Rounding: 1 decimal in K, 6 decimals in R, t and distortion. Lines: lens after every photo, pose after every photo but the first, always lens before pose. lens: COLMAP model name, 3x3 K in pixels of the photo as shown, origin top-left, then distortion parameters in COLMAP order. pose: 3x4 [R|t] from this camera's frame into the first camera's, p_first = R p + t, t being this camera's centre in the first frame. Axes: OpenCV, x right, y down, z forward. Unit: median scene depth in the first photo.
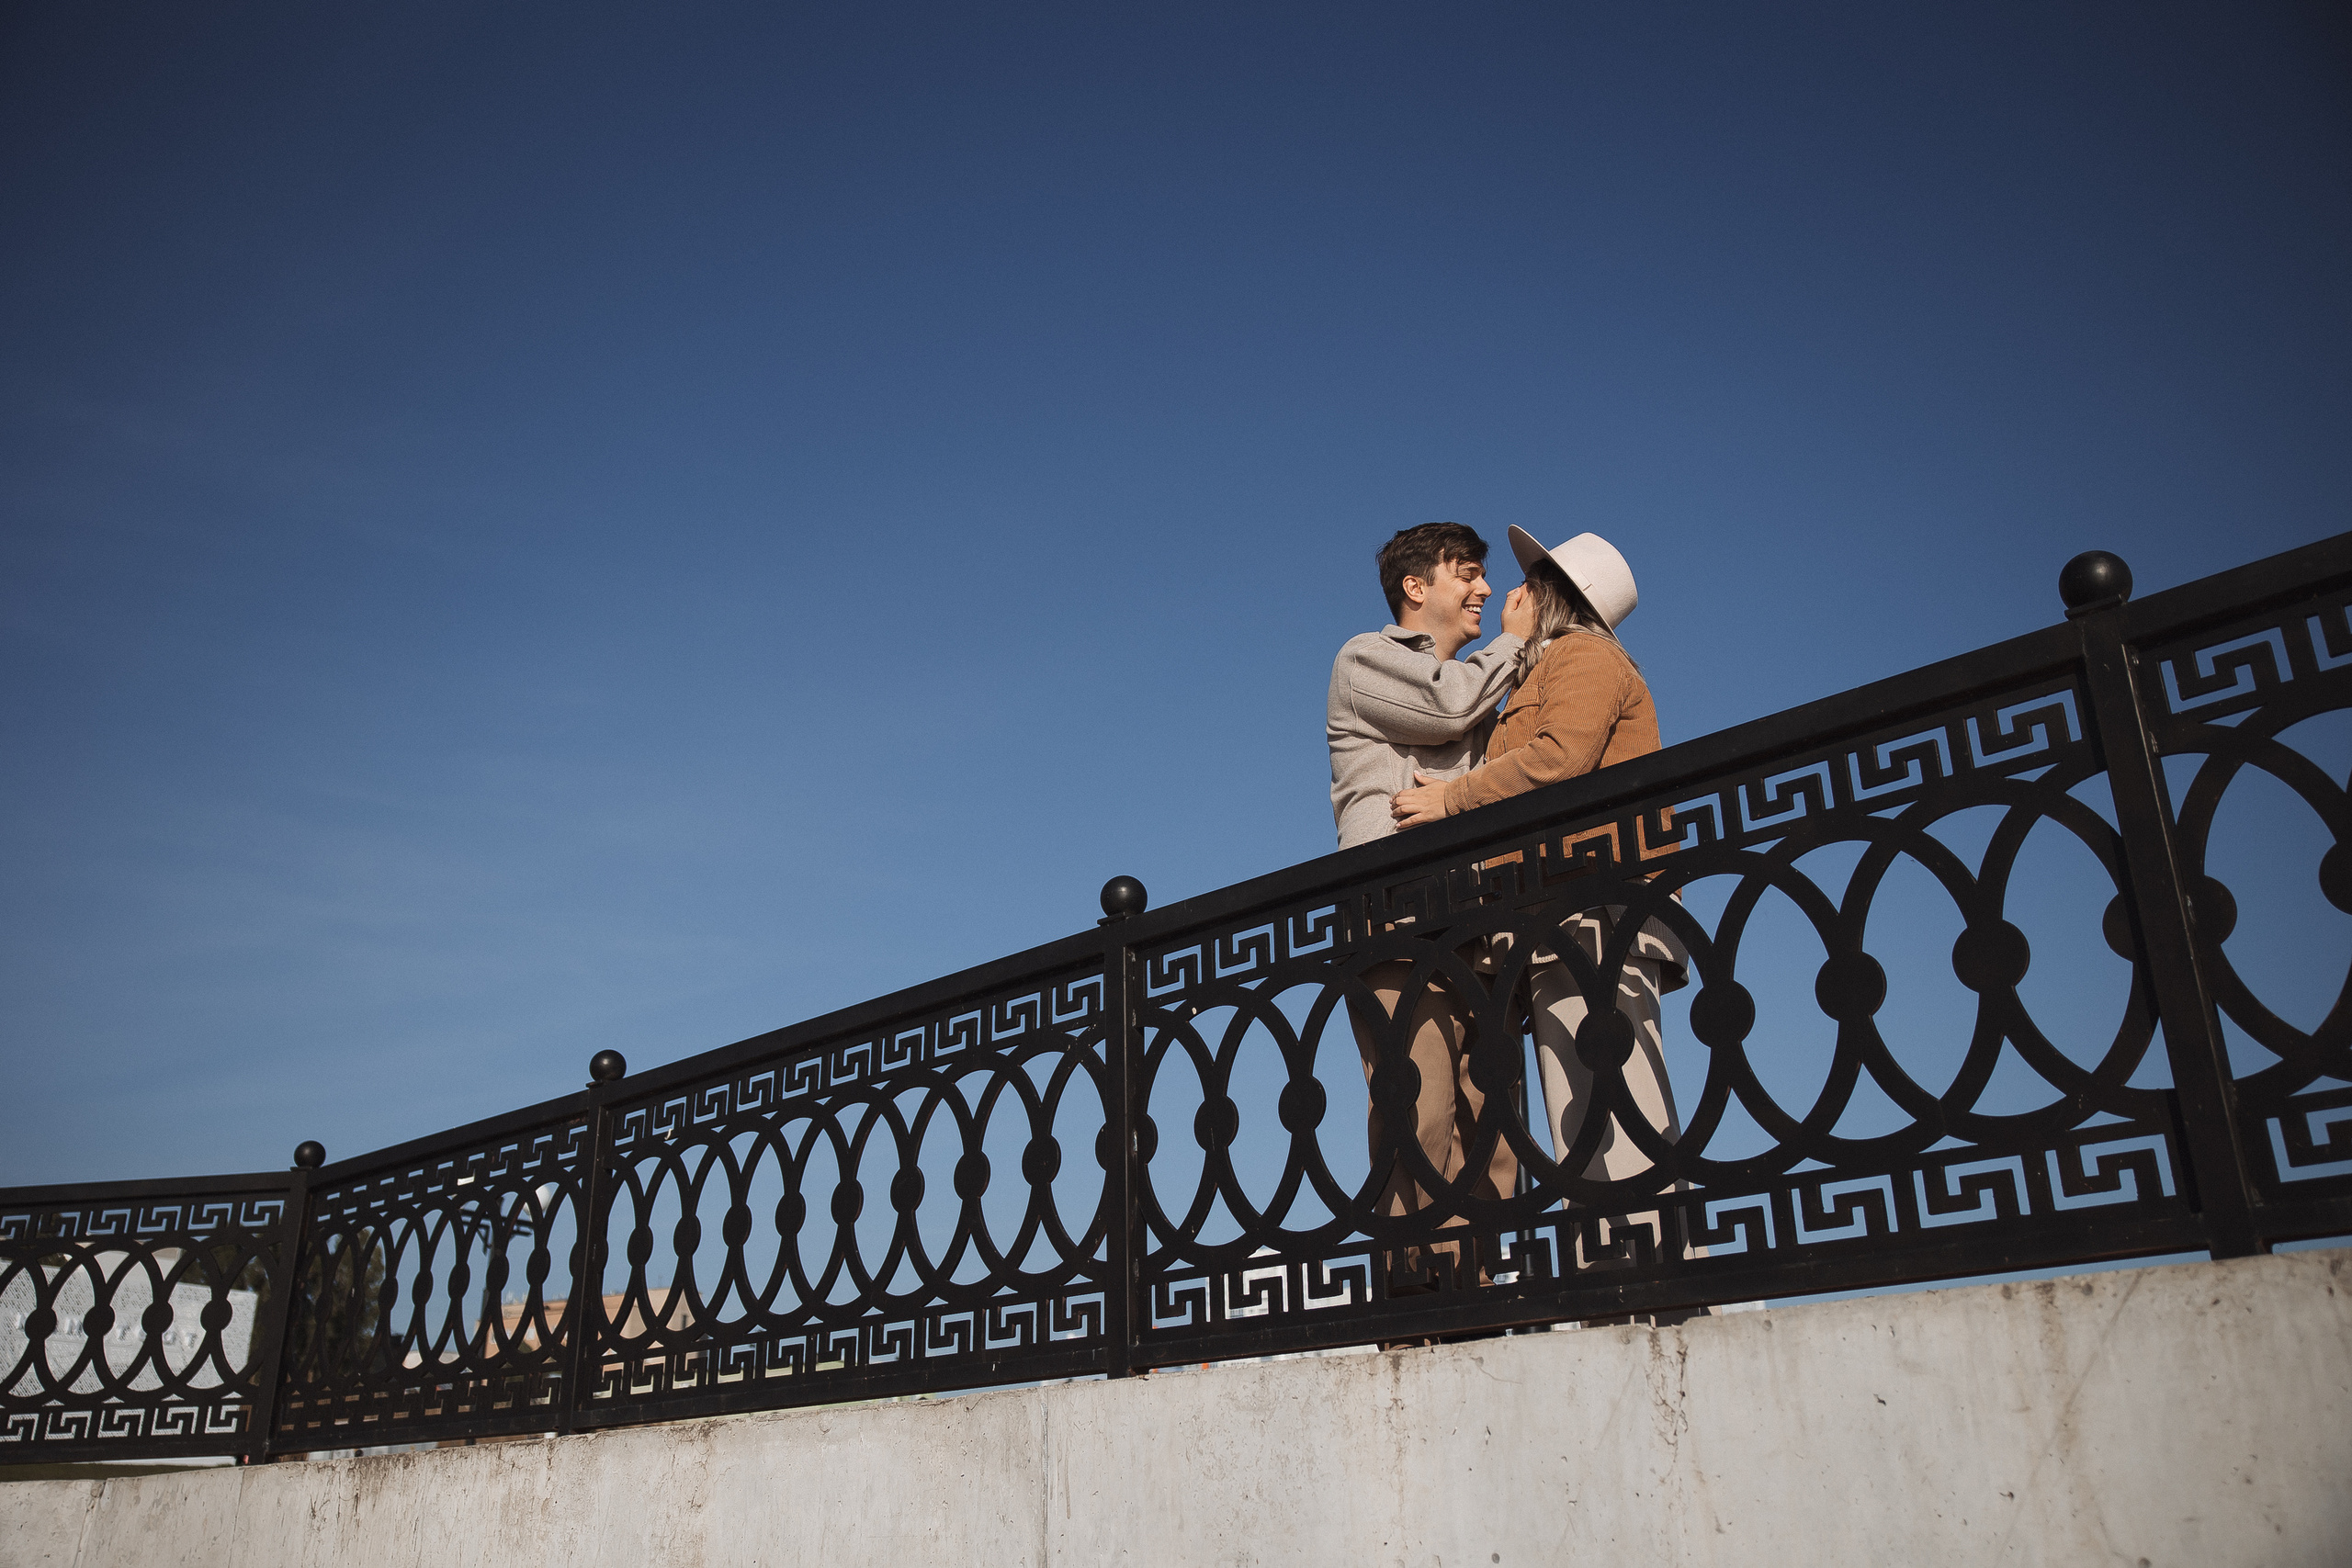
lens RADIAL K [[1943.5, 0, 1177.7], [0, 1943.5, 781.6], [0, 0, 1]] dist [-0.040154, 0.044505]
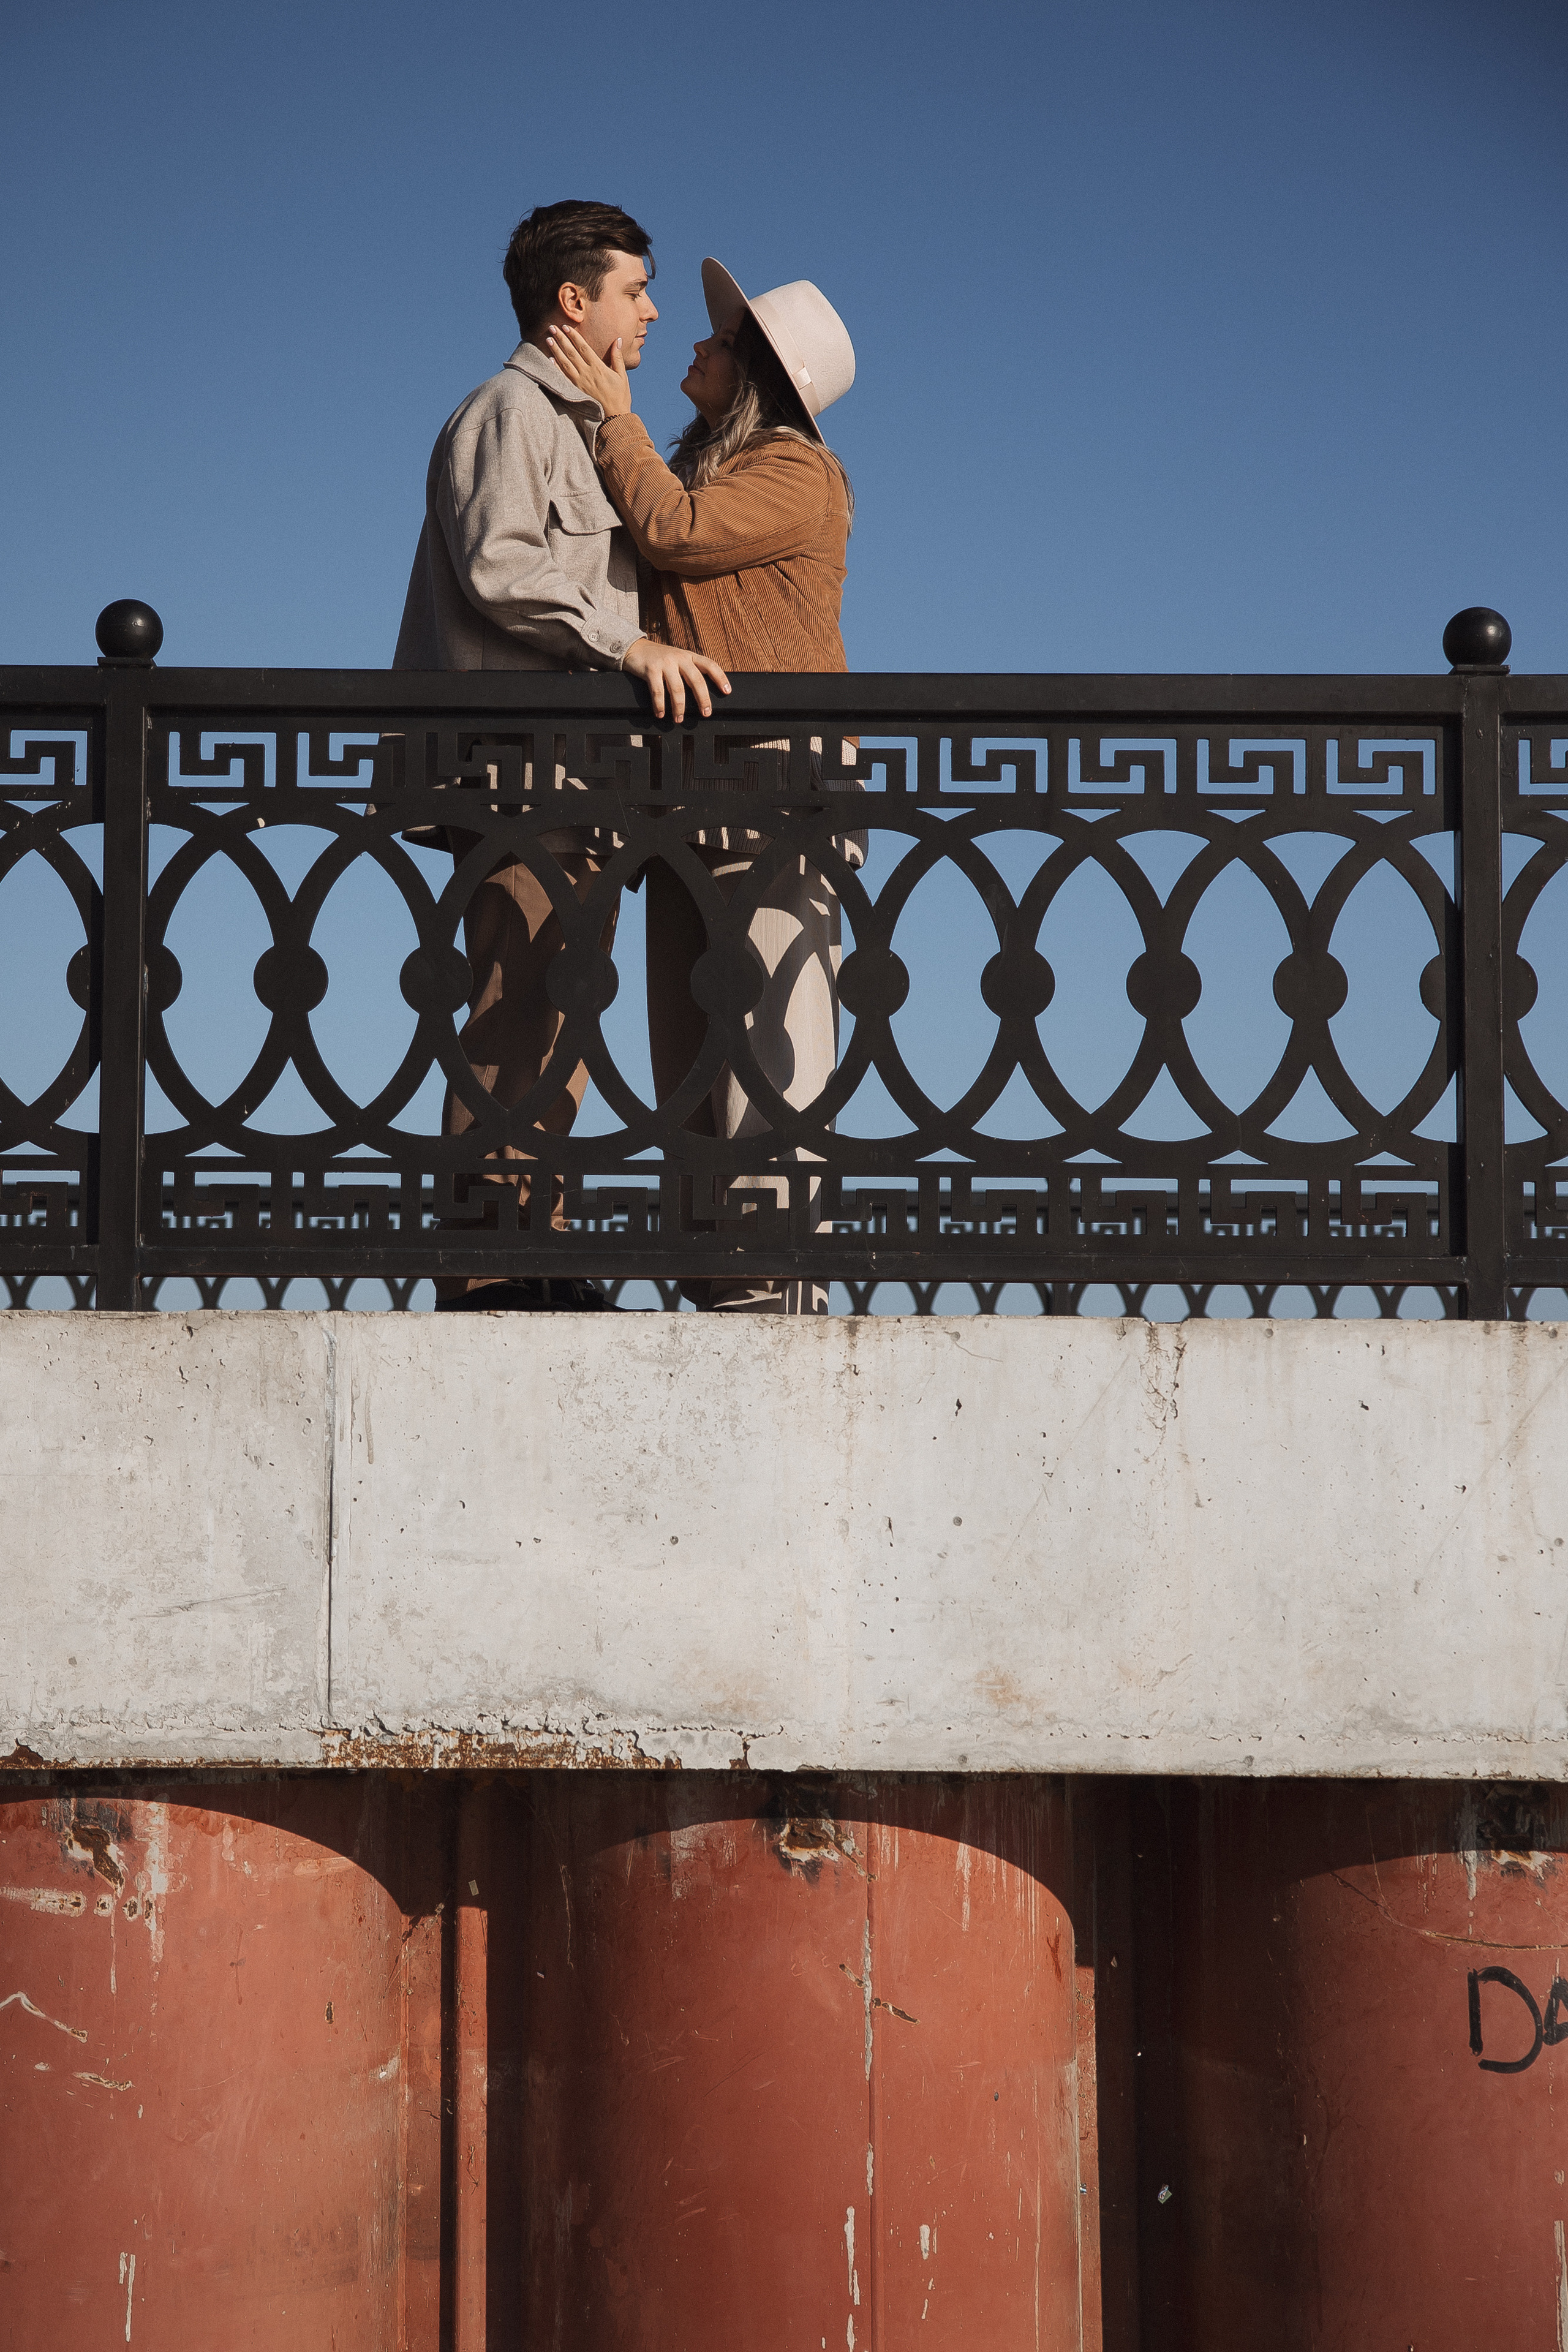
lens RADIAL K [[3799.5, 0, 780.0], [0, 3799.5, 1182.5], [0, 0, 1]] dist [0.134290, 0.000000]
pose [[0.732243, 0.088260, 0.675301, -1.065218], [-0.275815, 0.945043, 0.175558, -0.081992], [-0.622693, -0.314809, 0.716344, -0.279839]]
